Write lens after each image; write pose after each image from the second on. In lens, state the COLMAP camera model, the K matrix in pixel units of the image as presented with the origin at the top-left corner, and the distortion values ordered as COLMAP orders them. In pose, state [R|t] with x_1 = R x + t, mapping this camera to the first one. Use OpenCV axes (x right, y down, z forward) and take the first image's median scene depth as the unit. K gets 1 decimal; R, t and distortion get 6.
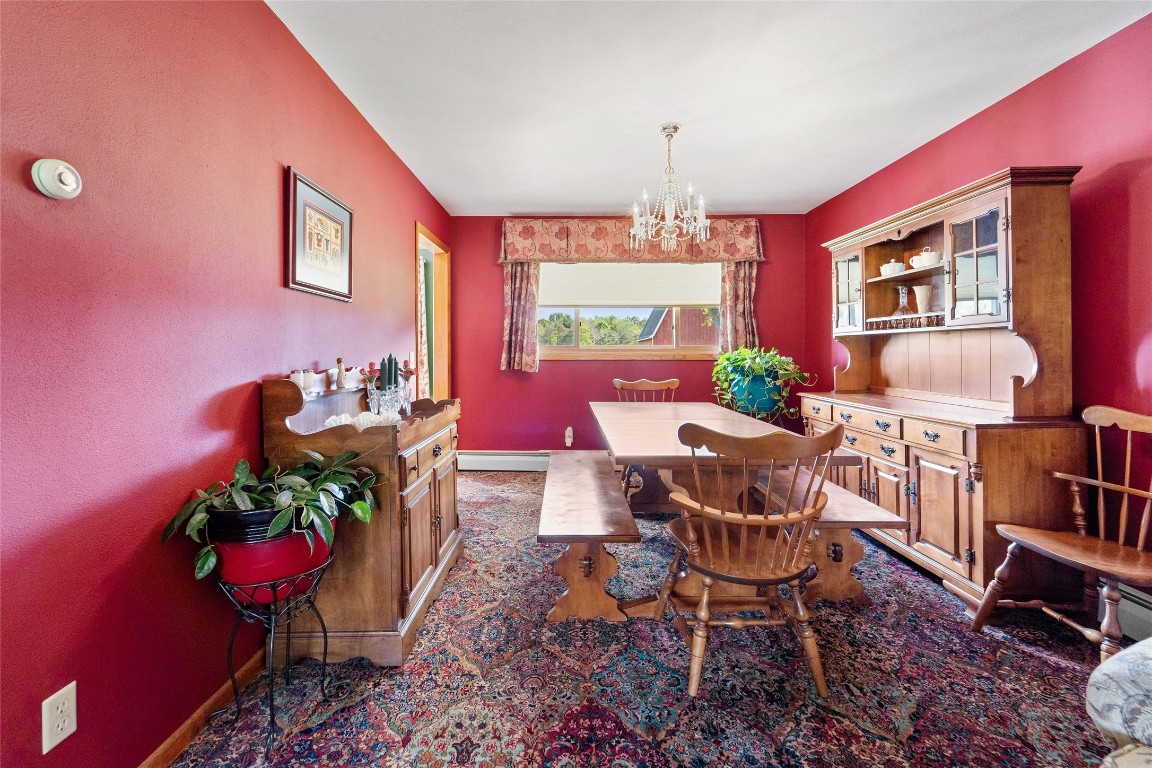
lens RADIAL K [[477.2, 0, 564.5], [0, 477.2, 357.5], [0, 0, 1]] dist [0.000843, -0.000983]
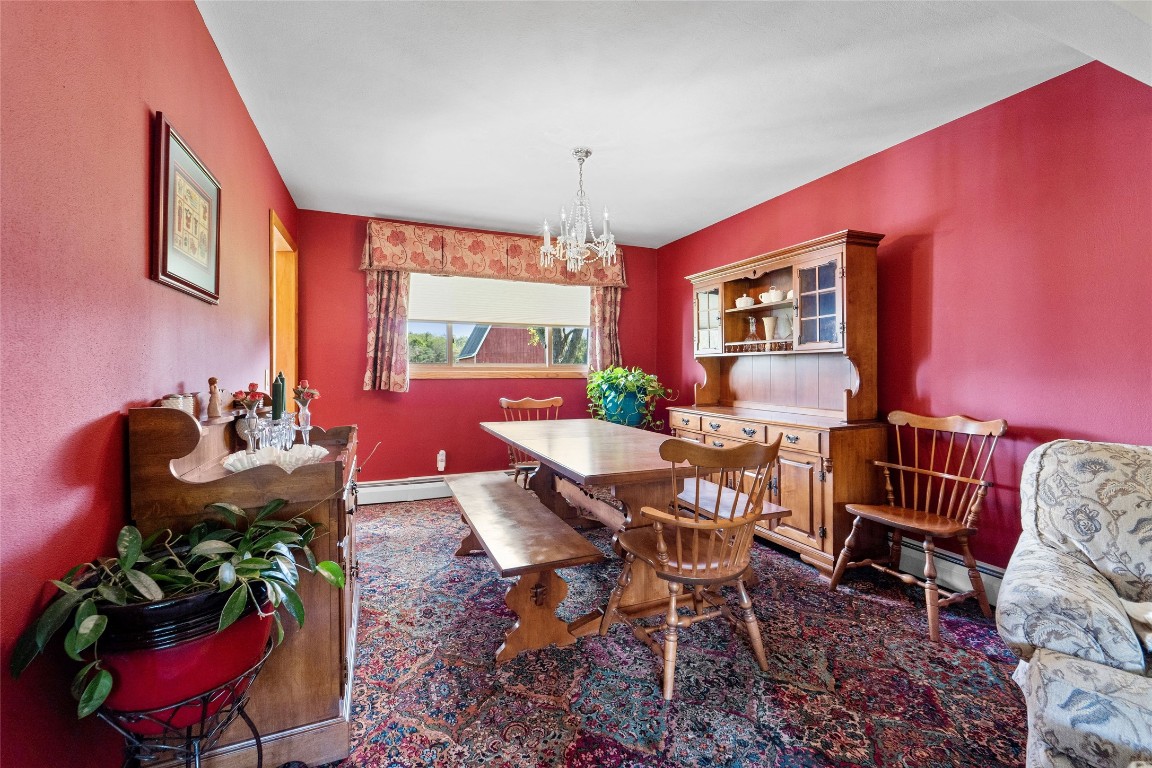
lens RADIAL K [[474.9, 0, 572.1], [0, 474.9, 373.8], [0, 0, 1]] dist [0.001063, -0.000424]
pose [[0.923072, -0.000319, 0.384628, -0.253439], [0.001964, 0.999991, -0.003886, -0.001325], [-0.384623, 0.004343, 0.923064, 0.090580]]
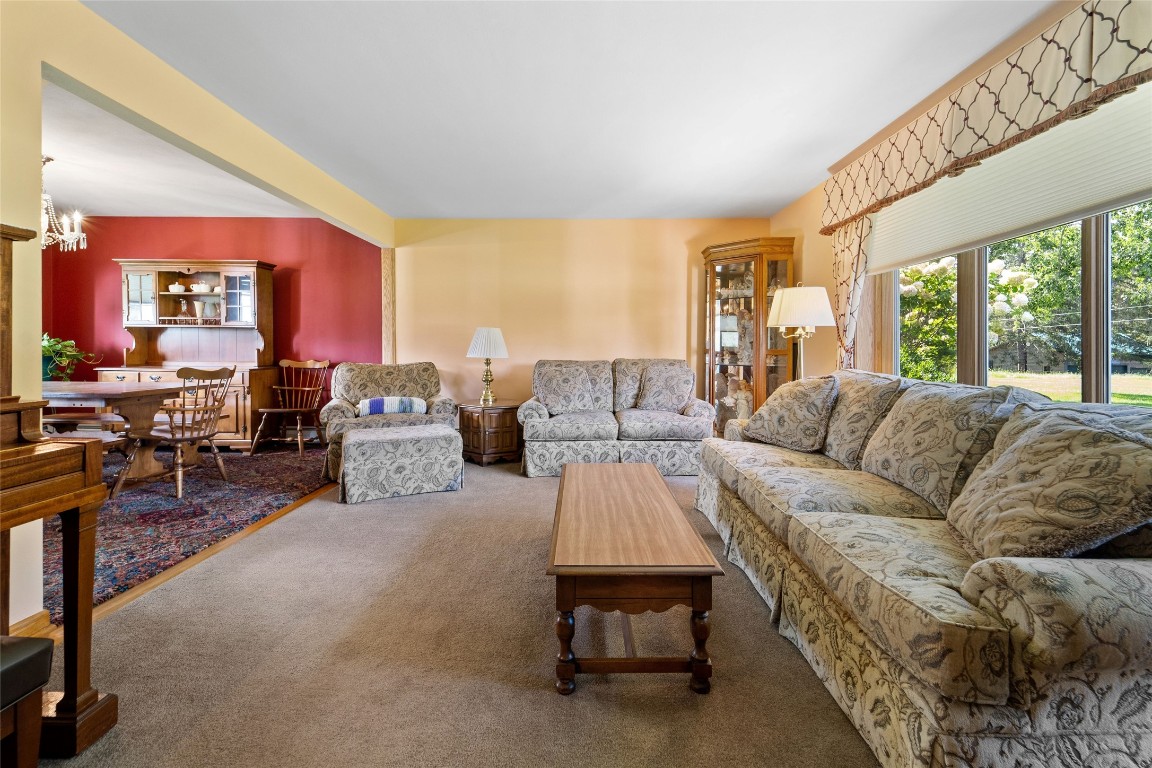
lens RADIAL K [[484.9, 0, 574.4], [0, 484.9, 346.3], [0, 0, 1]] dist [0.001834, -0.000290]
pose [[0.015676, -0.000510, 0.999877, -1.431467], [0.007930, 0.999968, 0.000386, 0.038990], [-0.999846, 0.007923, 0.015680, -0.601617]]
